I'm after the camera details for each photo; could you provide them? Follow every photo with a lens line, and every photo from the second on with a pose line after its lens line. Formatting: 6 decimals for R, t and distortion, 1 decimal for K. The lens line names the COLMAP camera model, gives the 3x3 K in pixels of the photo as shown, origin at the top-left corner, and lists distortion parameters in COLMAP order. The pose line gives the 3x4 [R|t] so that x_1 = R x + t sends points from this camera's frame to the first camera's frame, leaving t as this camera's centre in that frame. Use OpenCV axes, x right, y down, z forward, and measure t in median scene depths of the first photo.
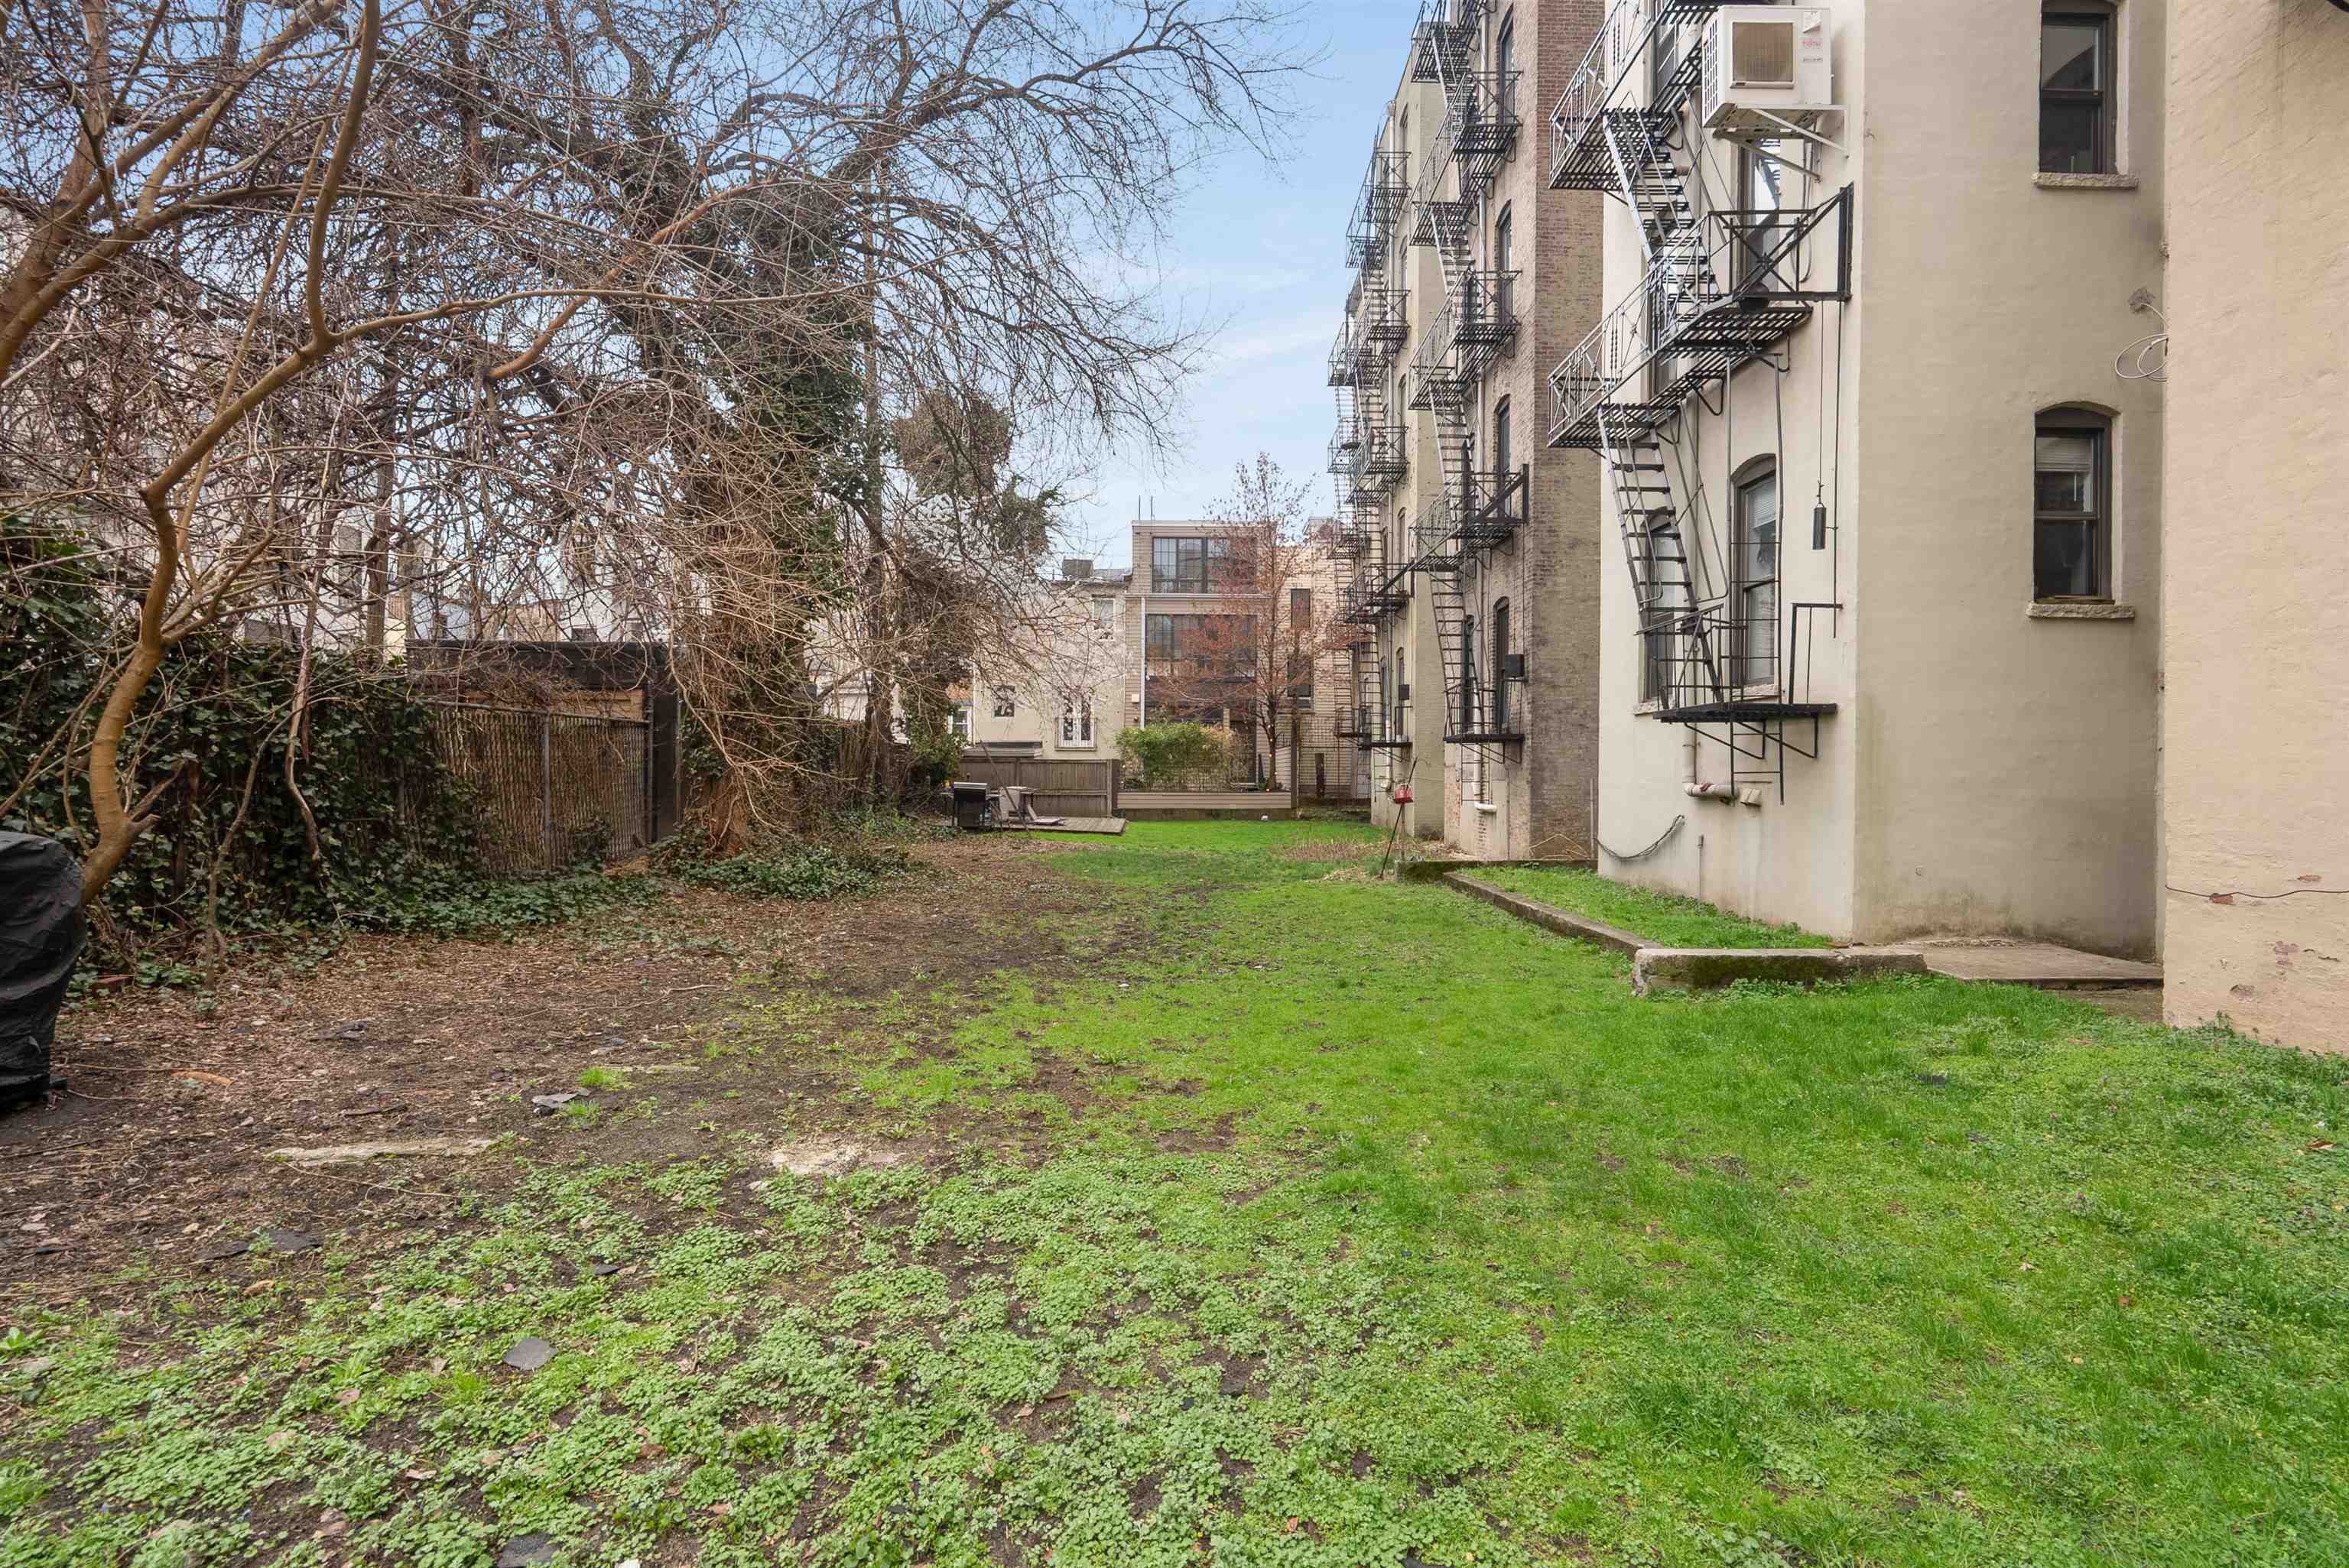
lens RADIAL K [[1079.2, 0, 1174.5], [0, 1079.2, 784.0], [0, 0, 1]] dist [0.000174, 0.000009]
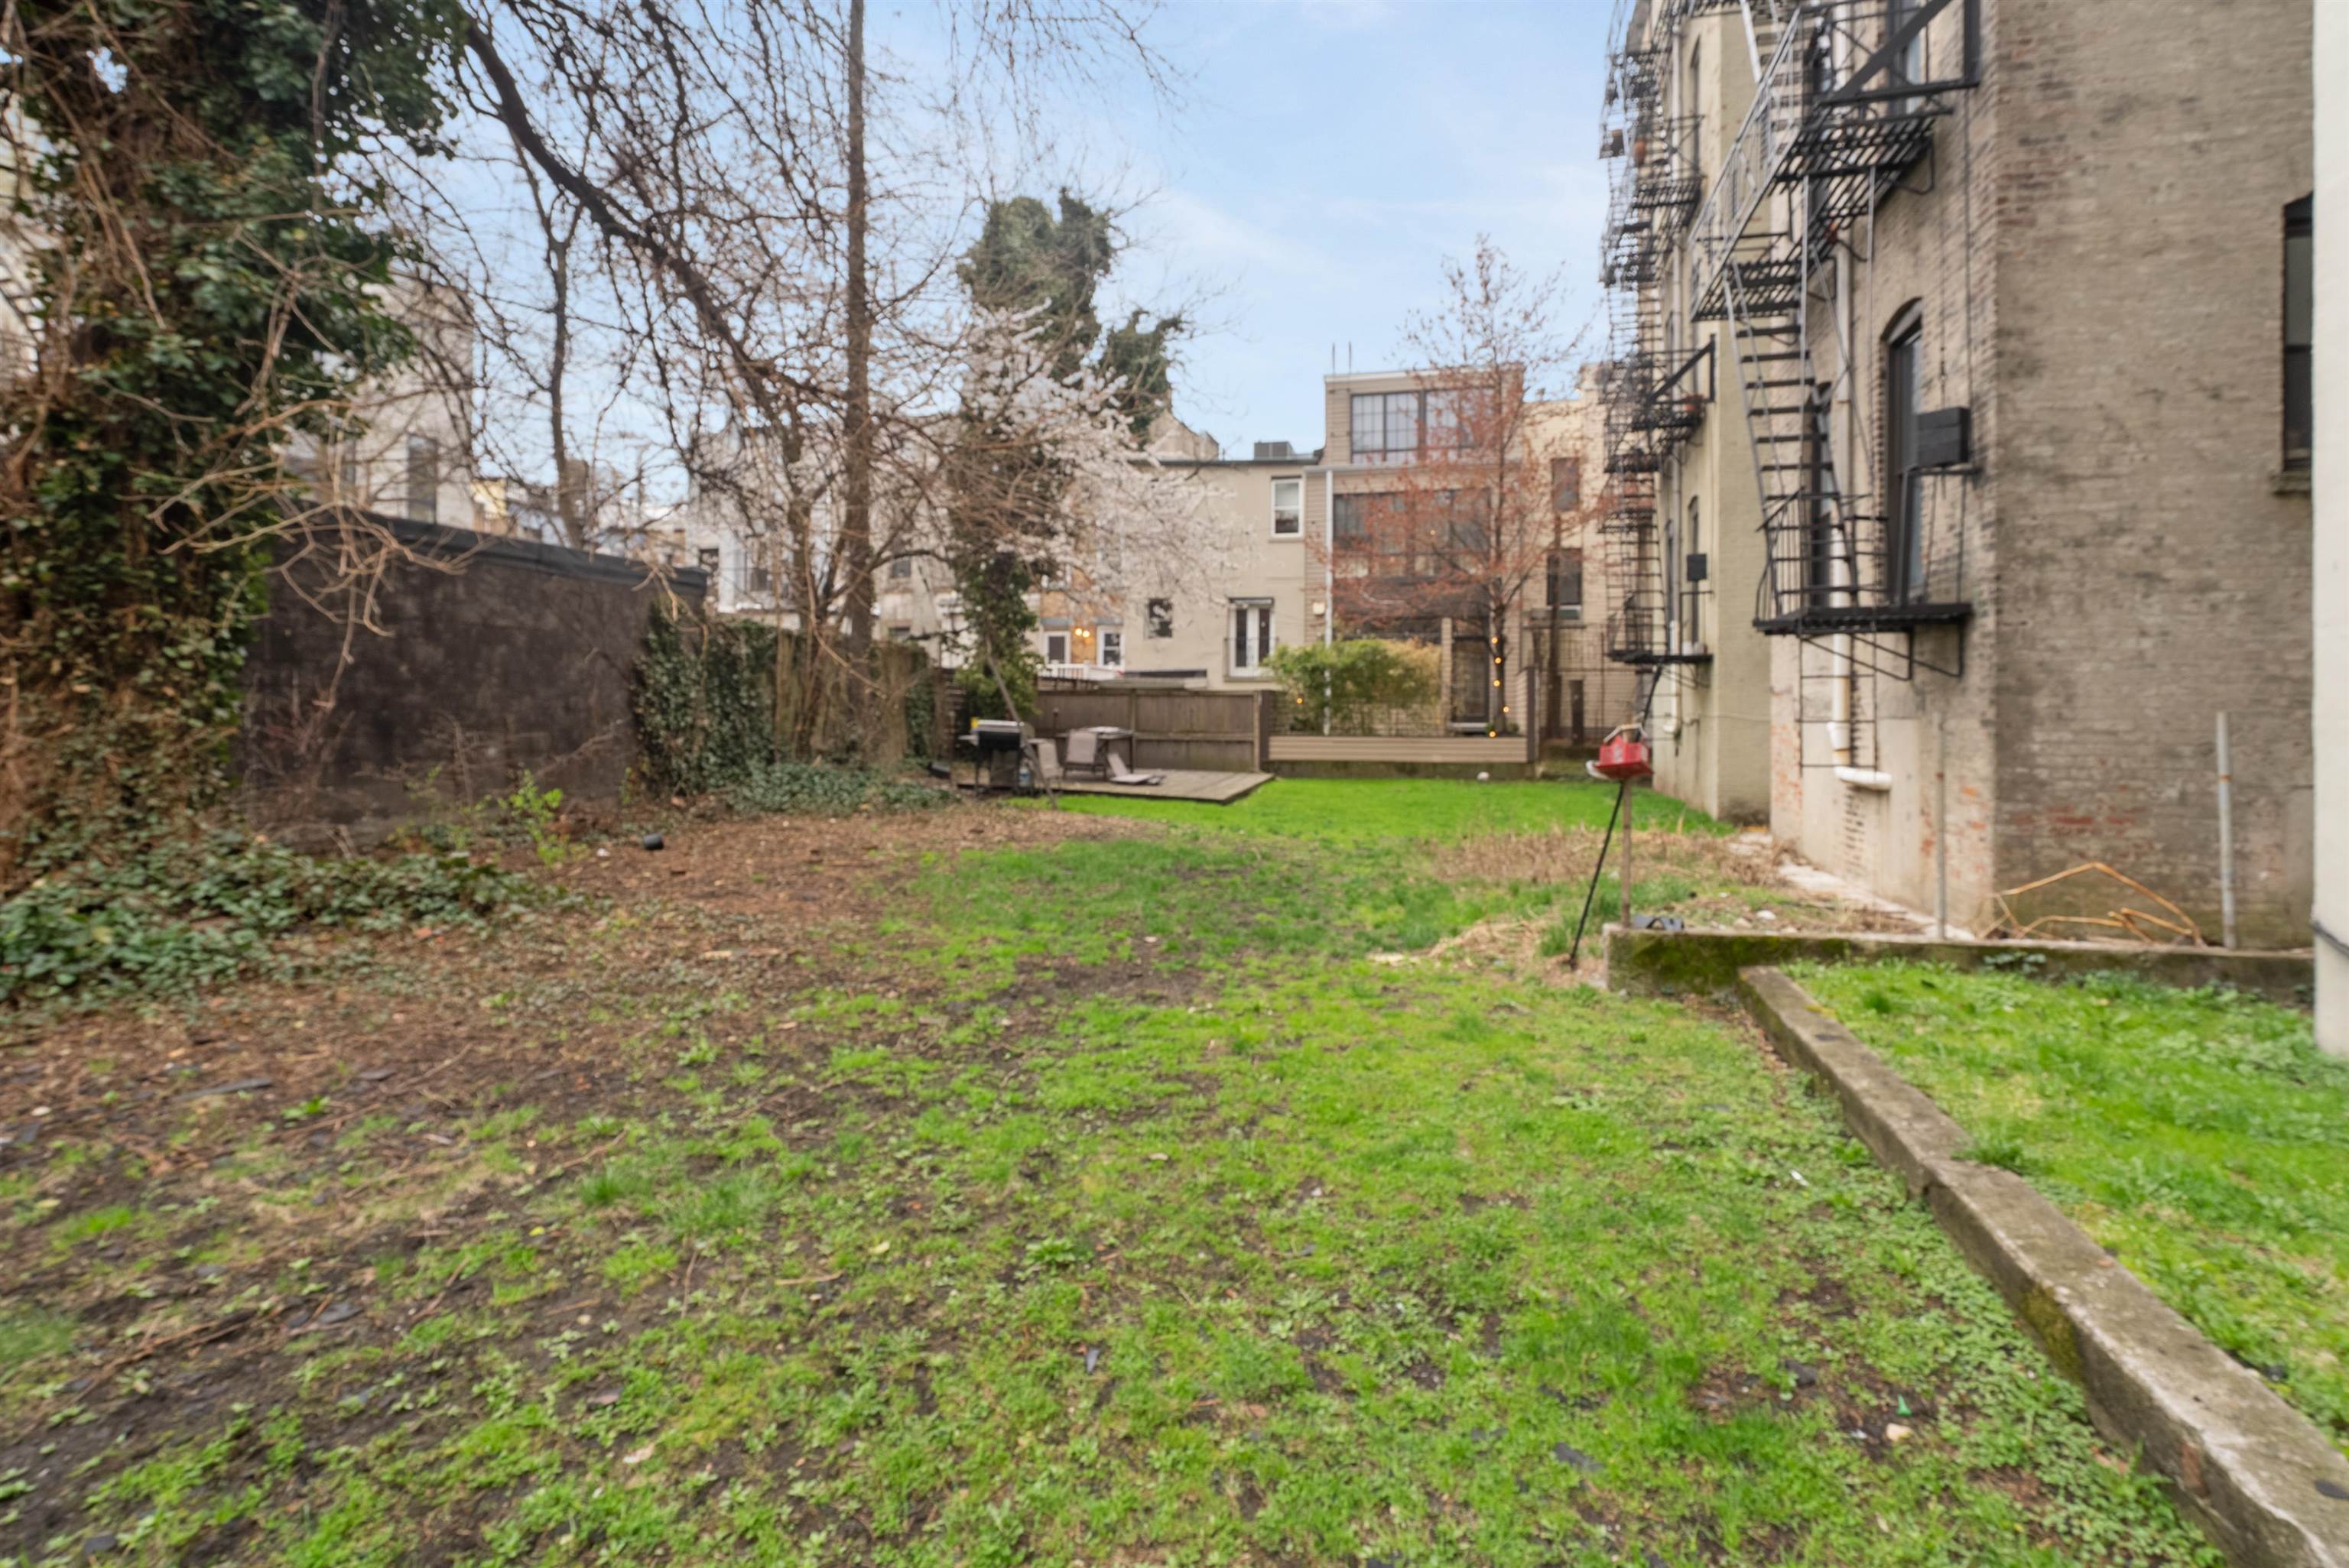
lens RADIAL K [[1087.7, 0, 1179.0], [0, 1087.7, 706.2], [0, 0, 1]] dist [-0.001903, 0.000049]
pose [[0.963022, -0.001290, -0.269419, 0.093842], [-0.003278, 0.999858, -0.016503, -0.000139], [0.269402, 0.016776, 0.962882, 0.336556]]
